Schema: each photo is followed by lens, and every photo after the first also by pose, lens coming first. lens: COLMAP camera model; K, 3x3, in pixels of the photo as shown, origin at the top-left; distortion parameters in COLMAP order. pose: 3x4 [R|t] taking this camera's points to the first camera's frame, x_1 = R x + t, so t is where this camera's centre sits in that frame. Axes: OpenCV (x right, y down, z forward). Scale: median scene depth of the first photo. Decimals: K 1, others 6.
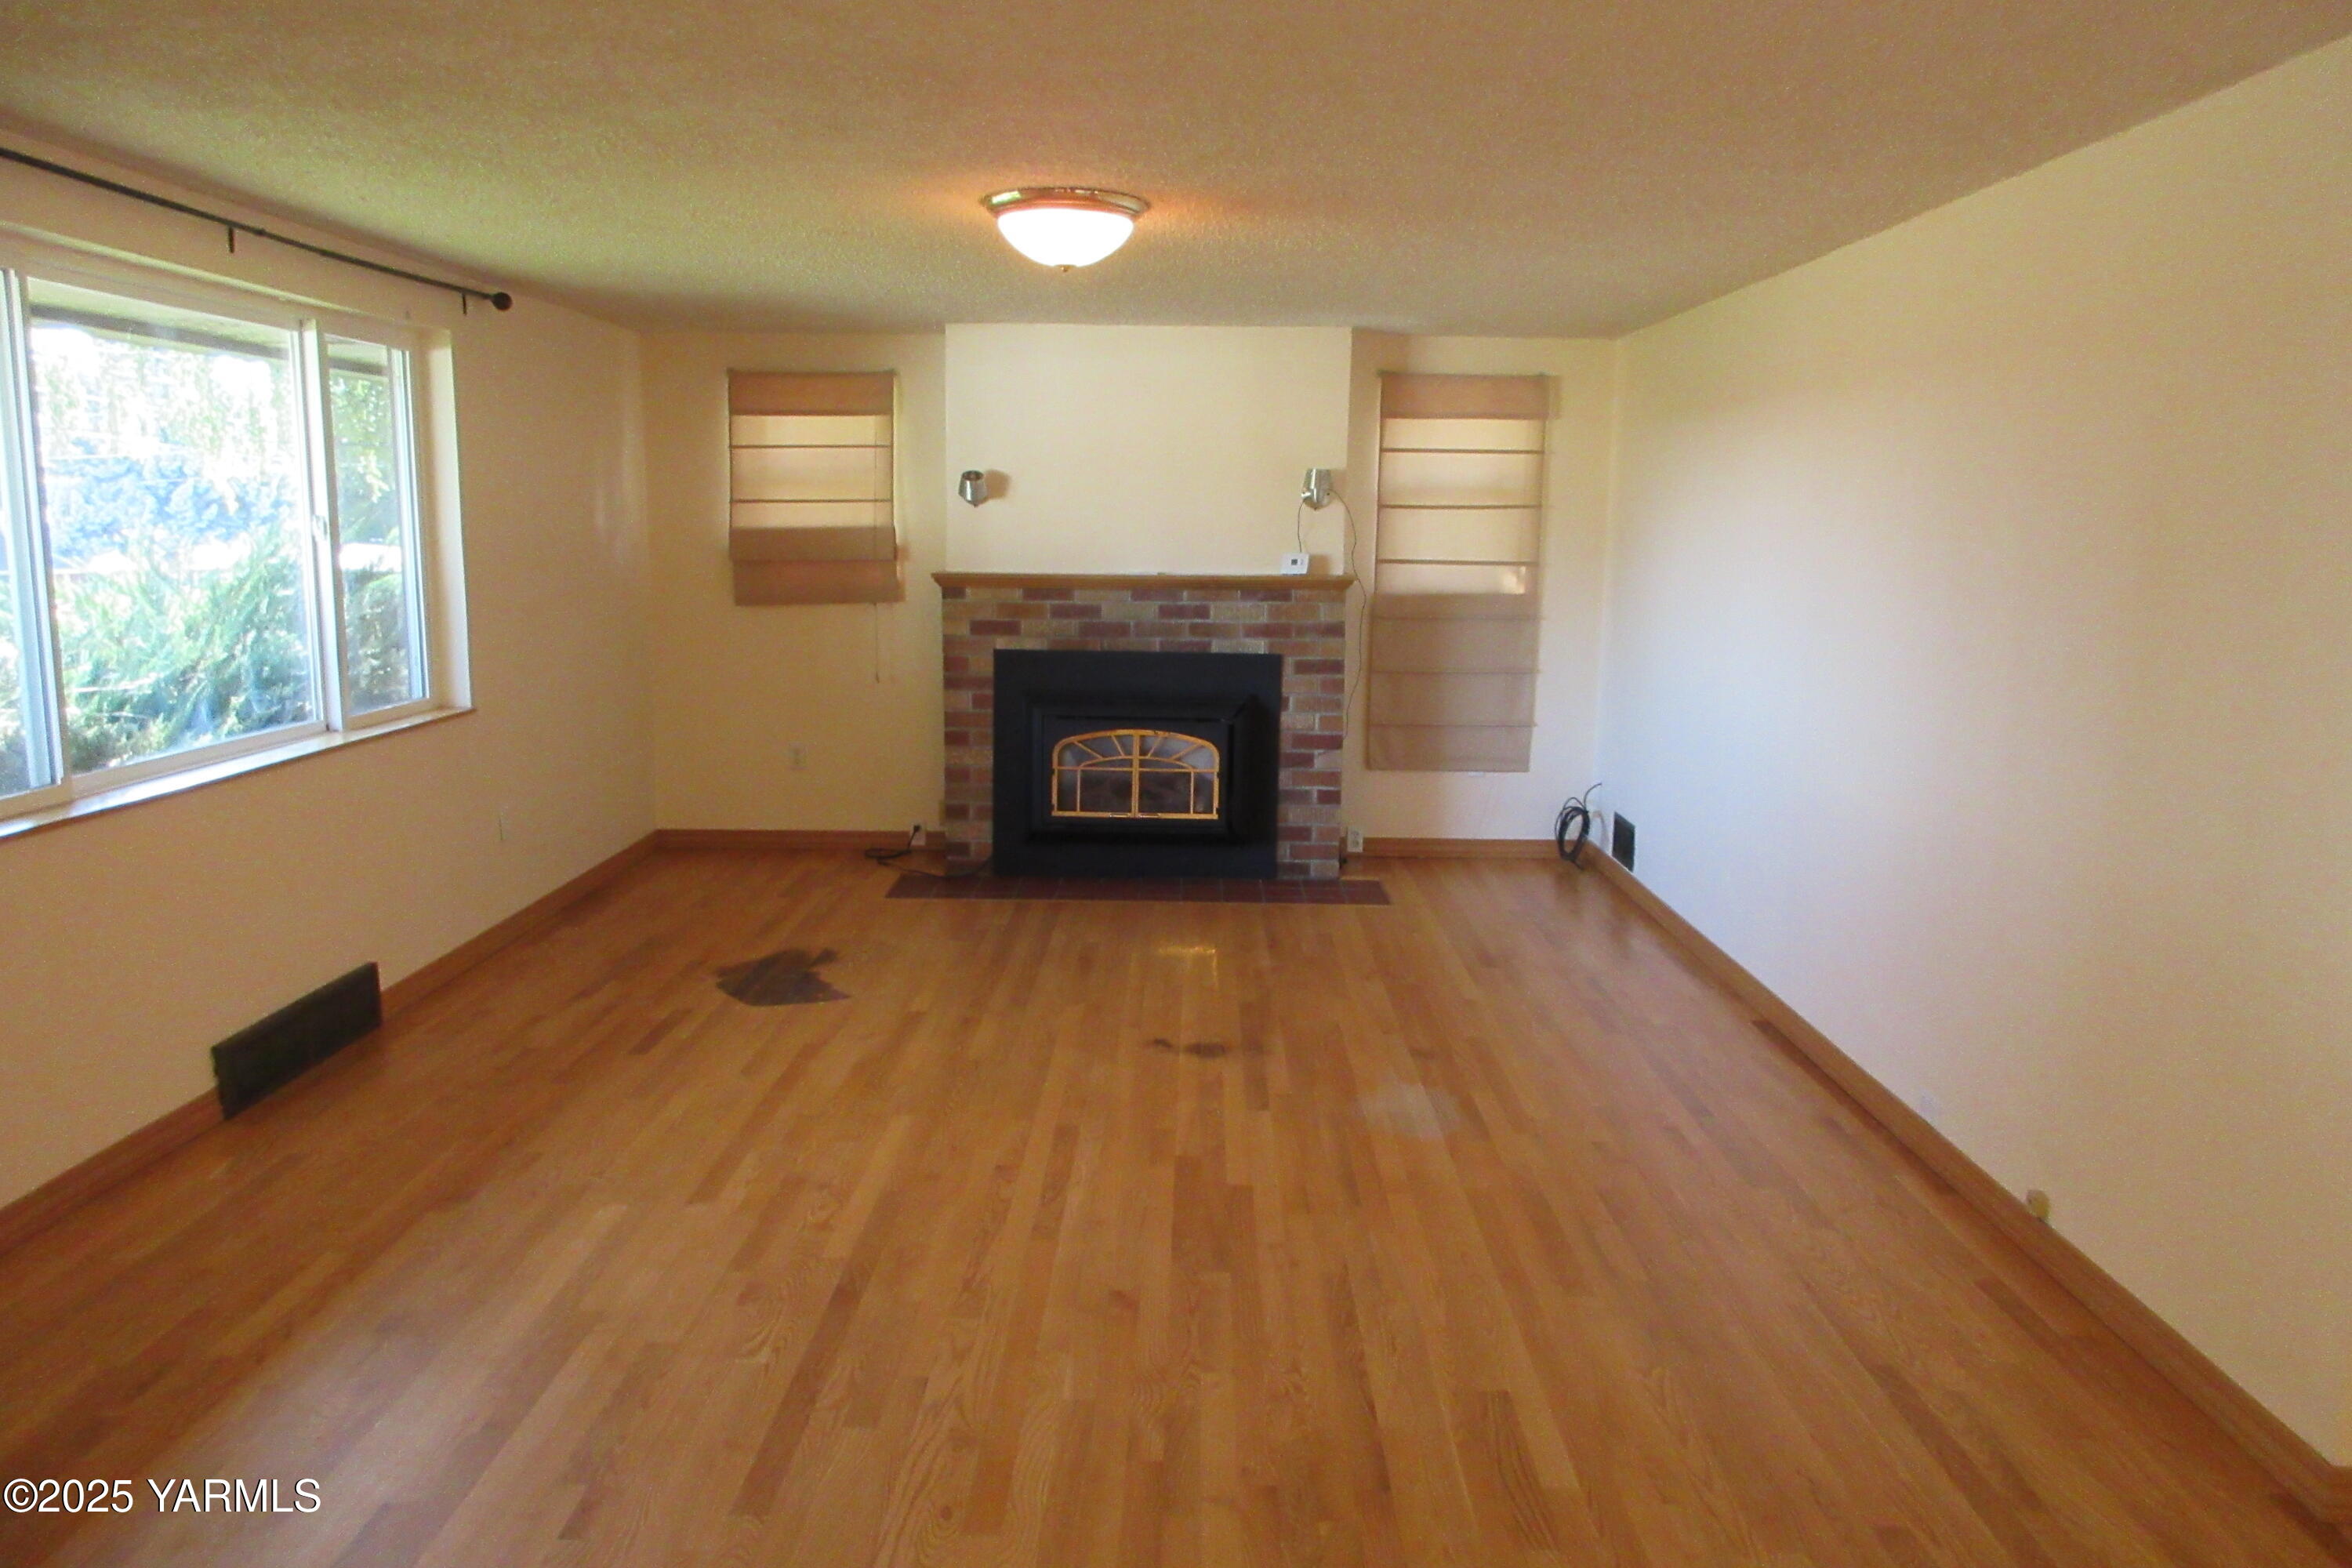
lens RADIAL K [[1731.0, 0, 1178.3], [0, 1731.0, 785.7], [0, 0, 1]] dist [-0.011603, -0.005778]
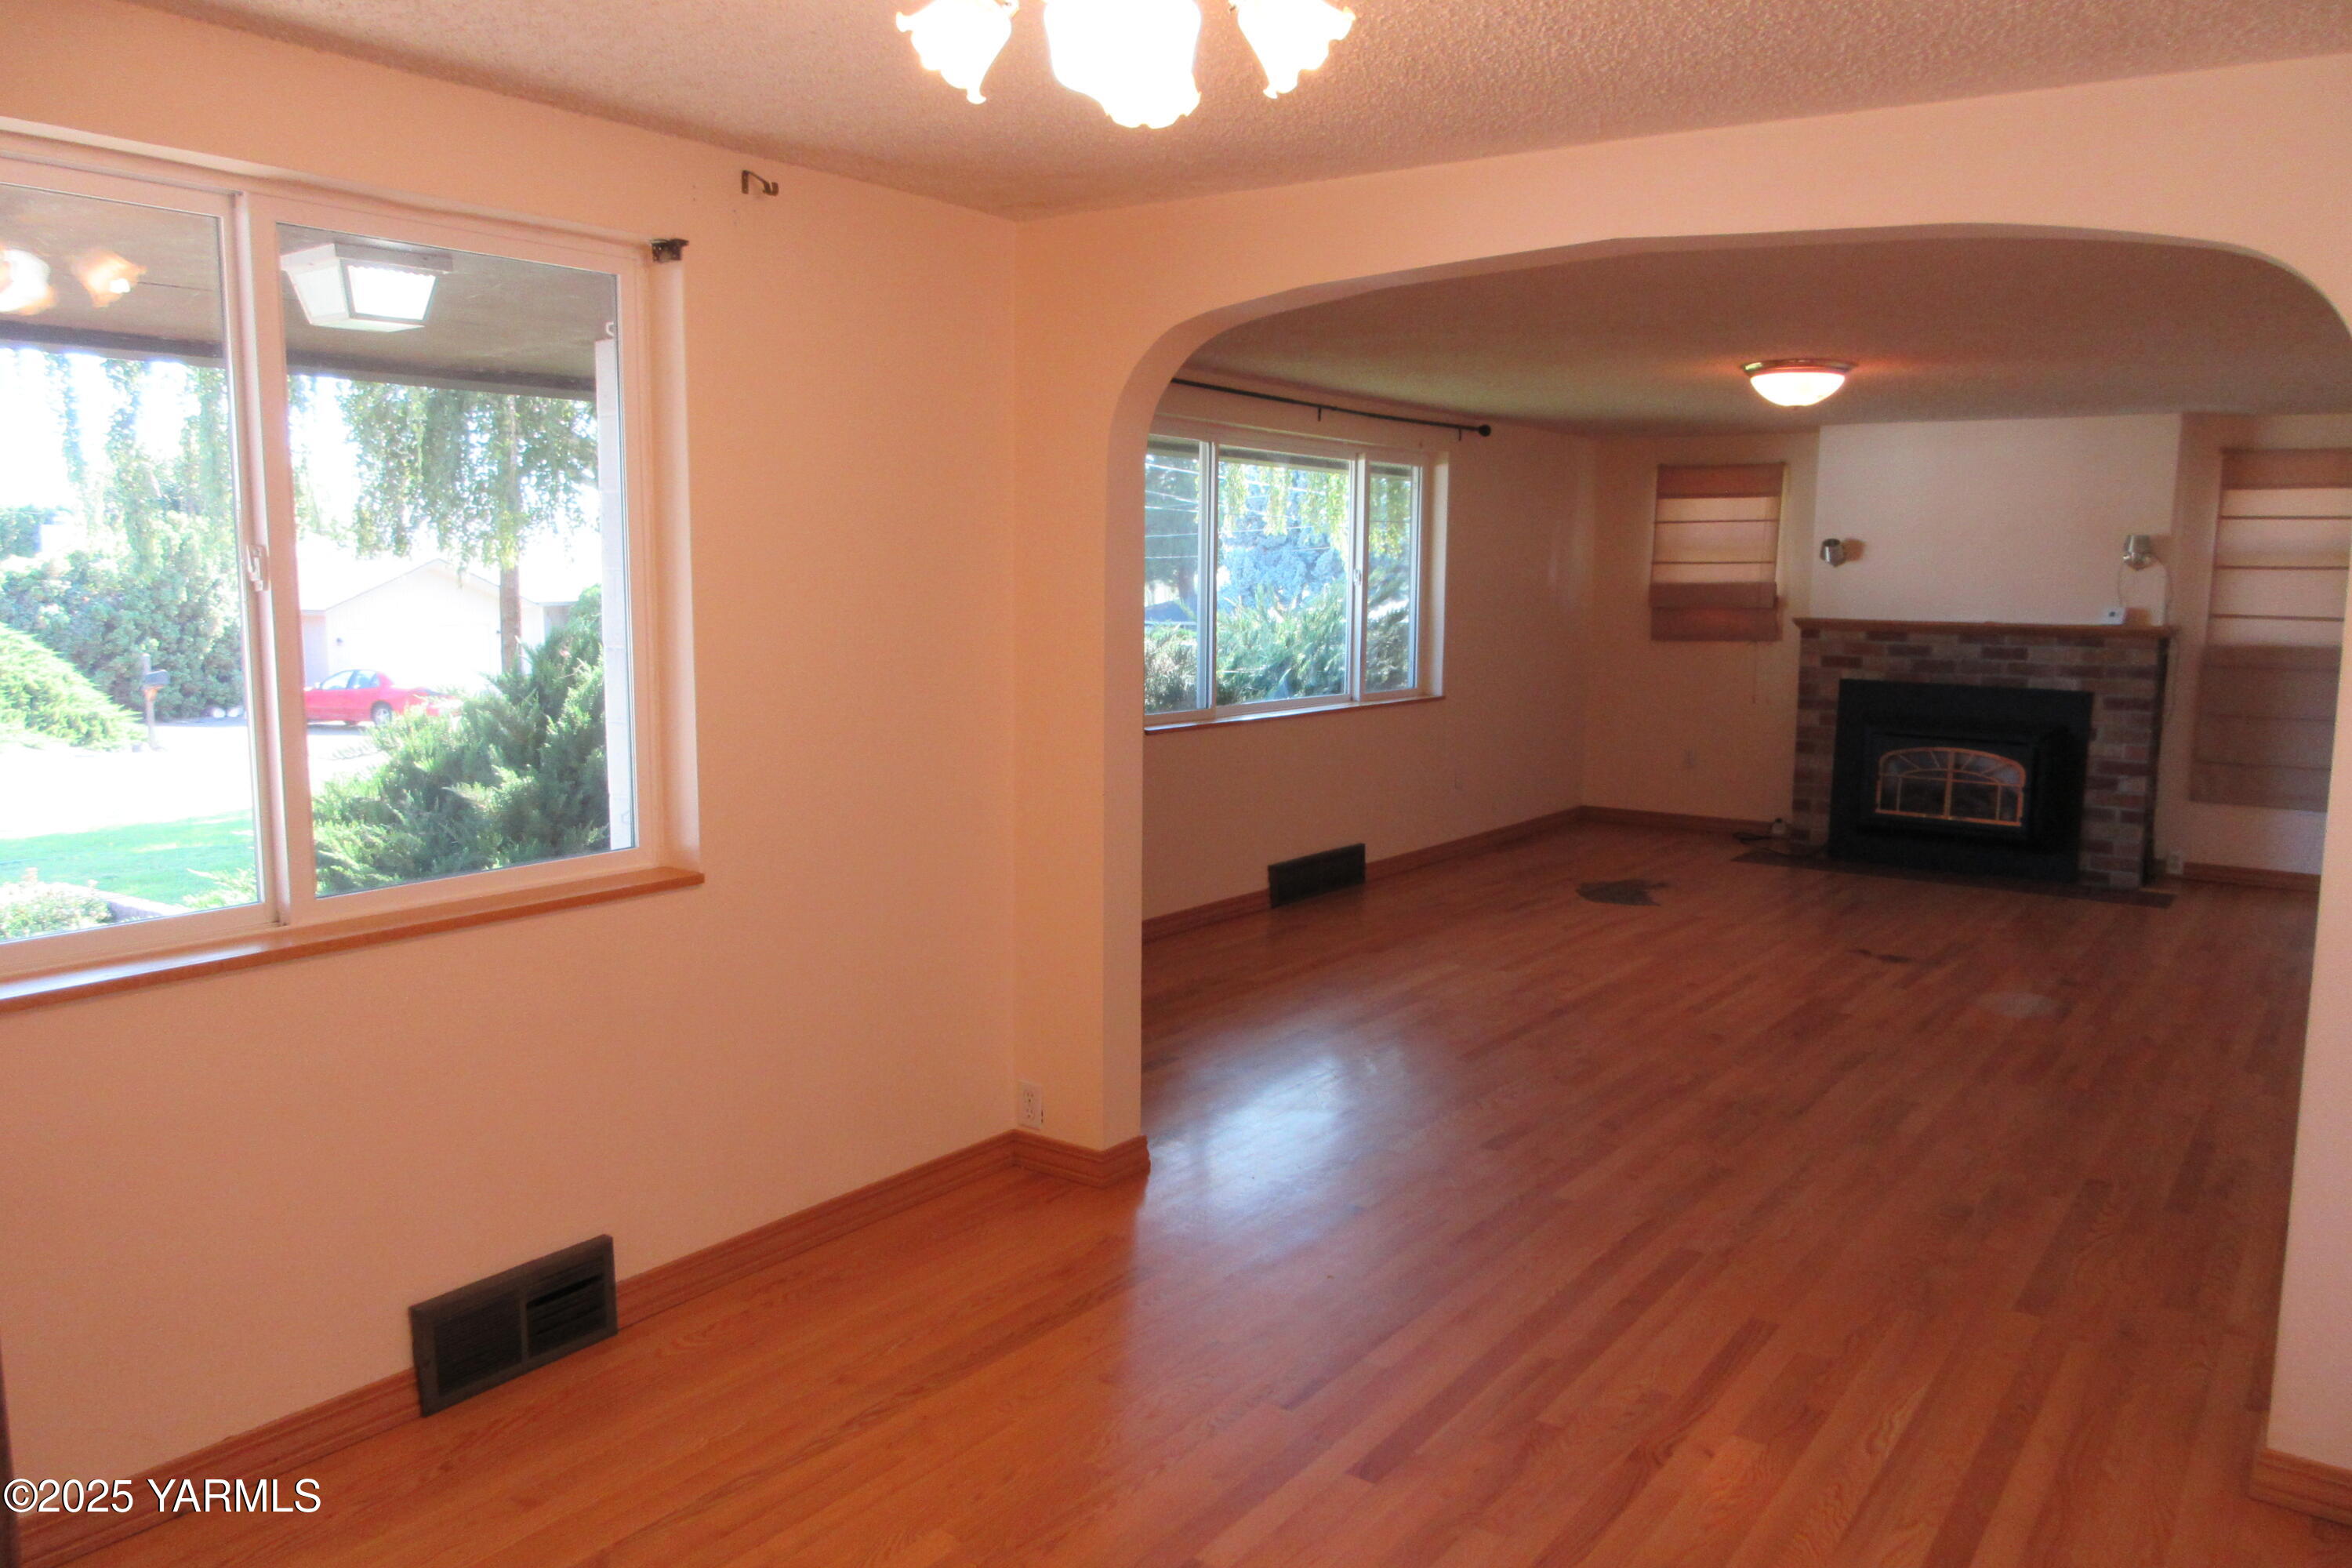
lens RADIAL K [[1731.0, 0, 1173.1], [0, 1731.0, 789.4], [0, 0, 1]] dist [-0.011603, -0.005778]
pose [[0.821030, 0.071967, -0.566331, 0.215345], [-0.092063, 0.995729, -0.006934, 0.055869], [0.563413, 0.057831, 0.824149, -0.314961]]
